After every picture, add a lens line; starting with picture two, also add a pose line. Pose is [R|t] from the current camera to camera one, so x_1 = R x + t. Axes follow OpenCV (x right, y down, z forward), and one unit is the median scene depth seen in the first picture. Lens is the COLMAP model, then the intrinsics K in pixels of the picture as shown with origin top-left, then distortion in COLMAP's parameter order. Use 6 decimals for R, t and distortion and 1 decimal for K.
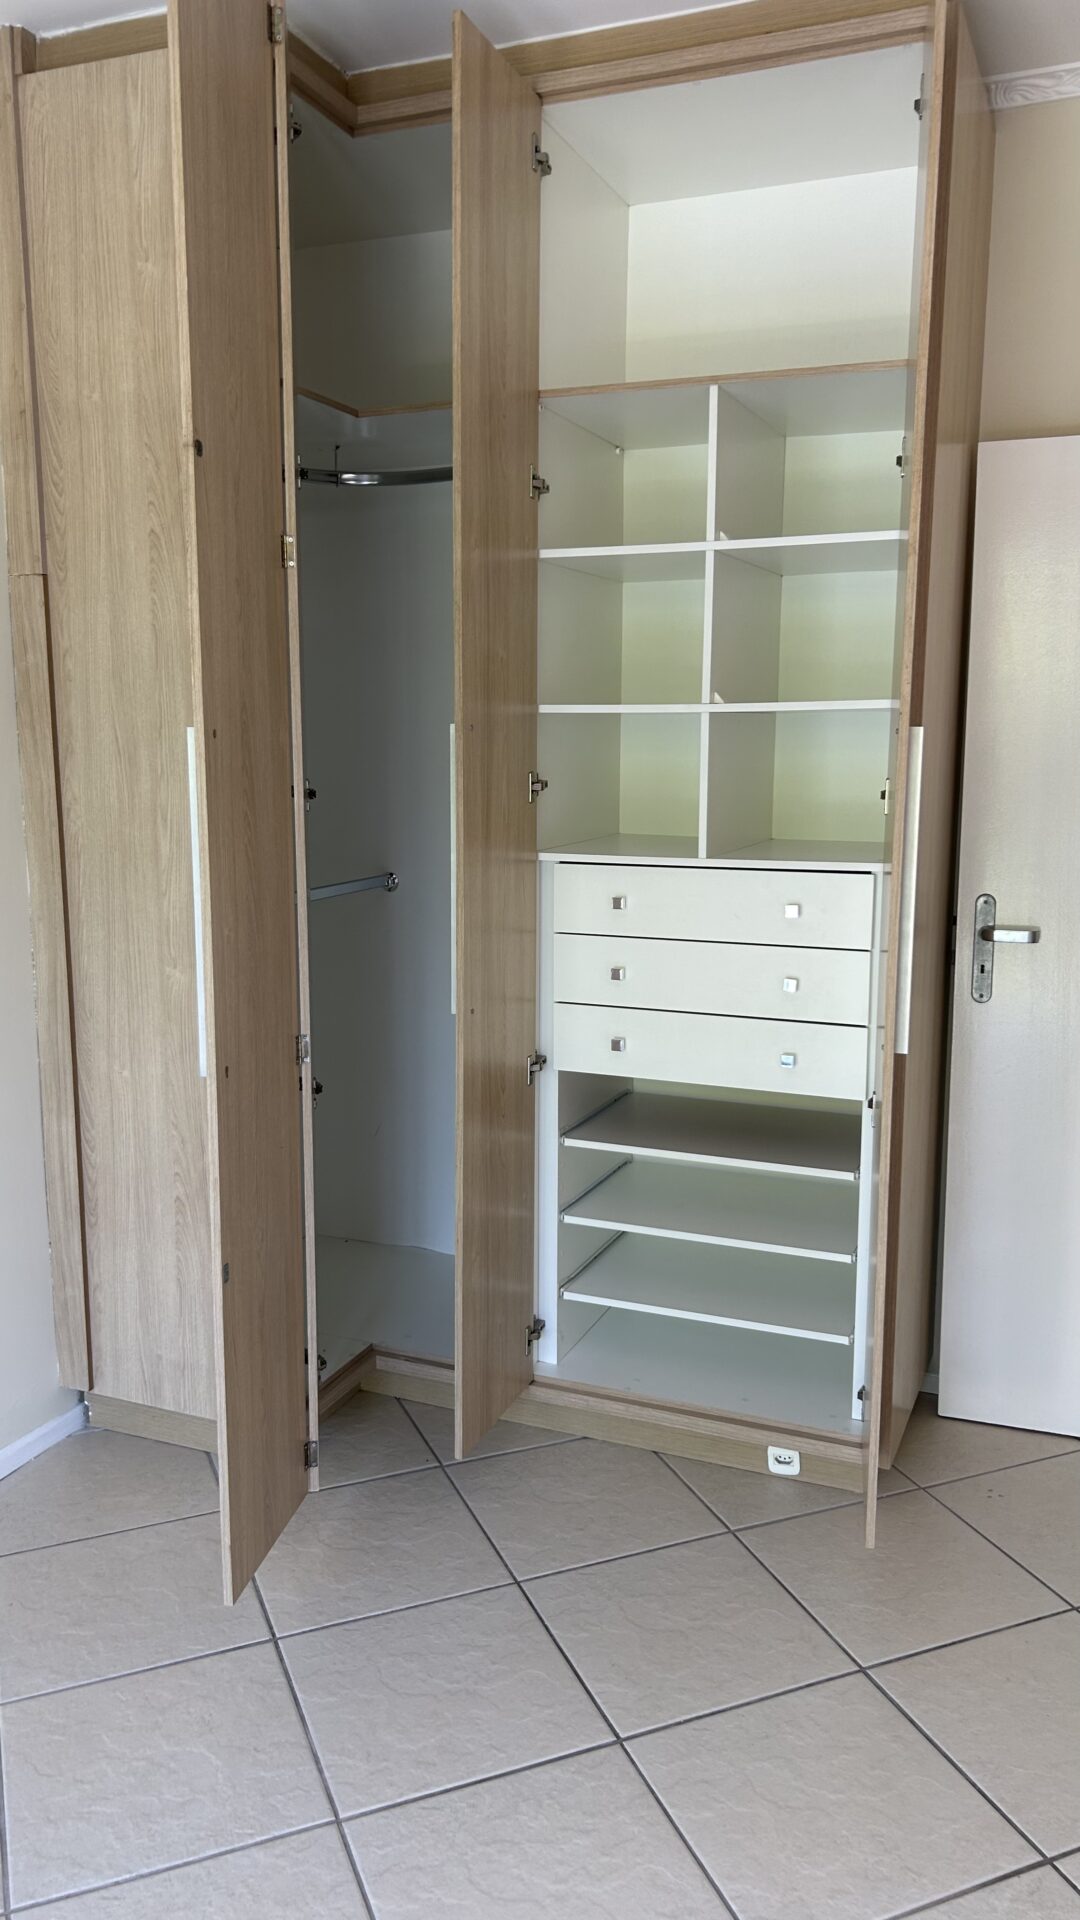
lens RADIAL K [[1461.6, 0, 549.0], [0, 1461.6, 951.7], [0, 0, 1]] dist [0.027352, -0.037187]
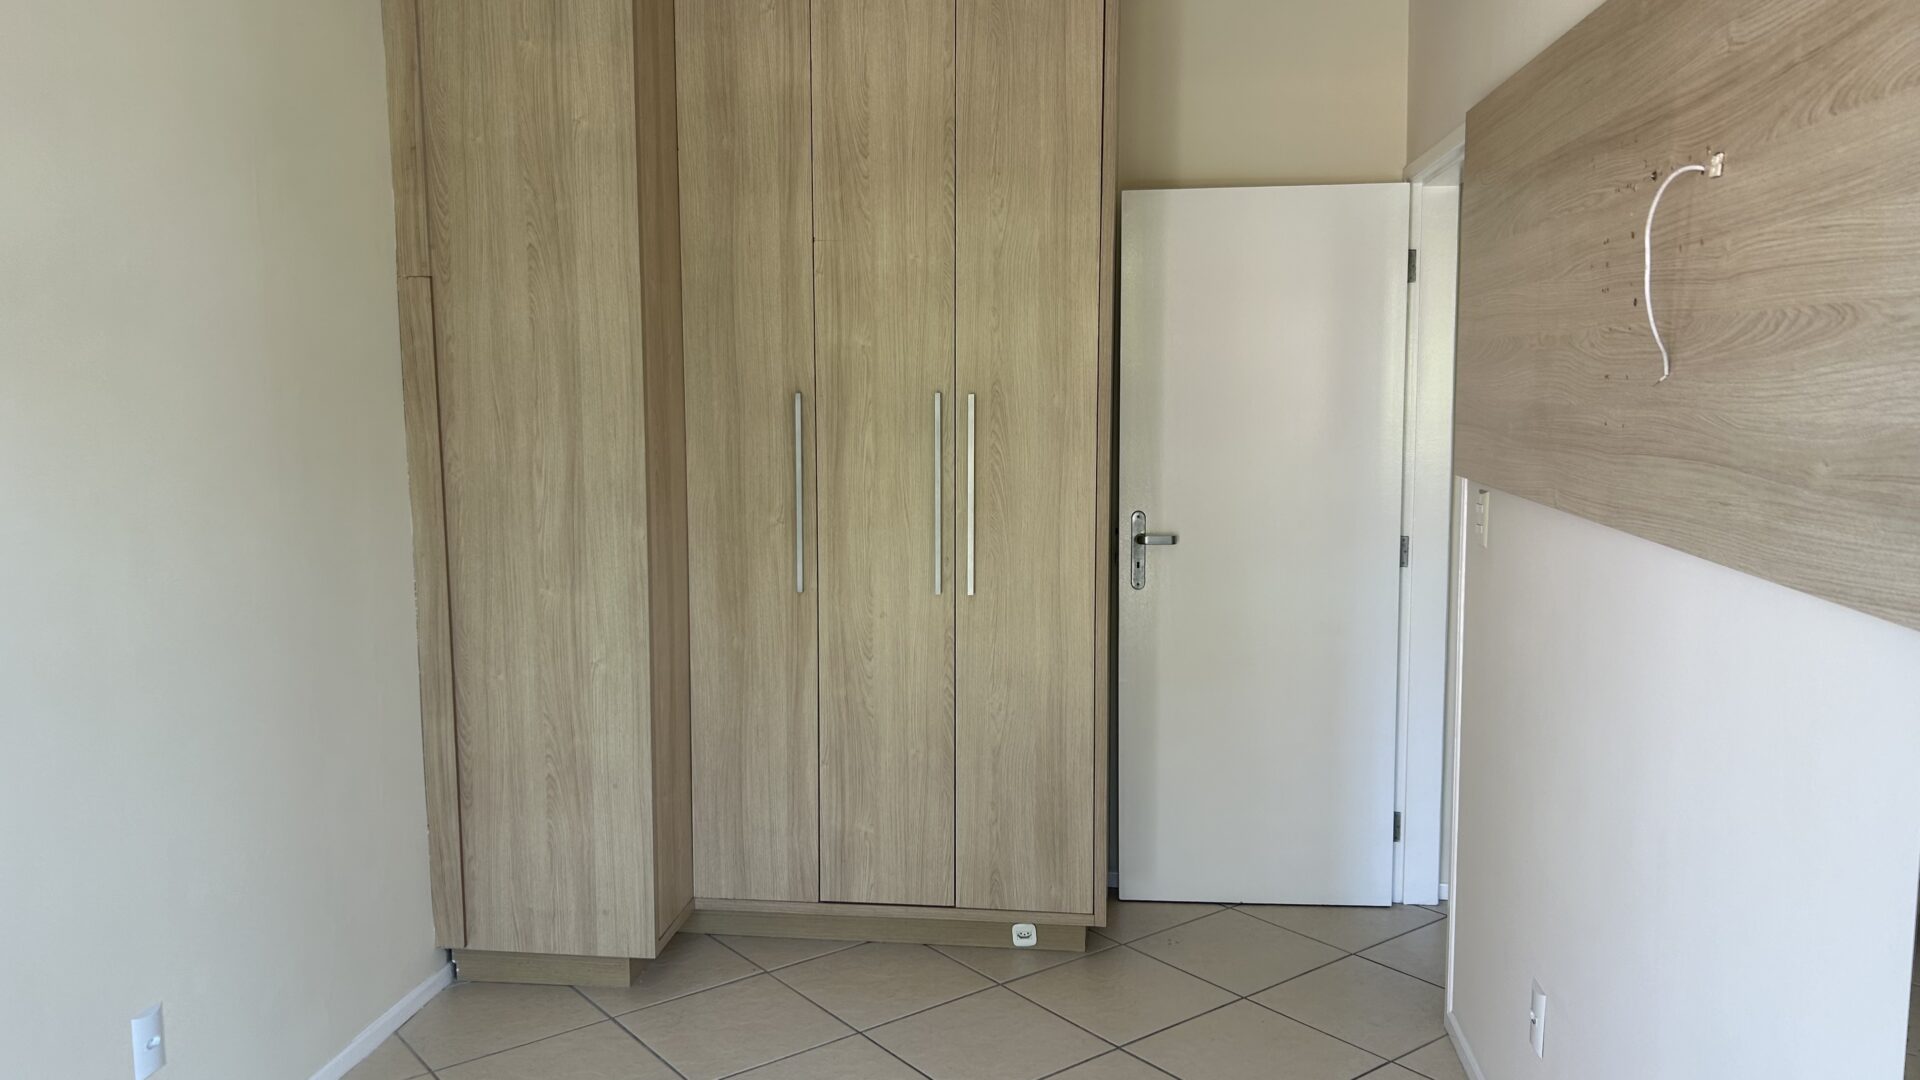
lens RADIAL K [[1461.6, 0, 952.8], [0, 1461.6, 545.0], [0, 0, 1]] dist [0.027352, -0.037187]
pose [[0.962843, -0.037757, 0.267411, -0.248743], [0.048758, 0.998211, -0.034619, 0.033172], [-0.265625, 0.046371, 0.962961, -0.292267]]
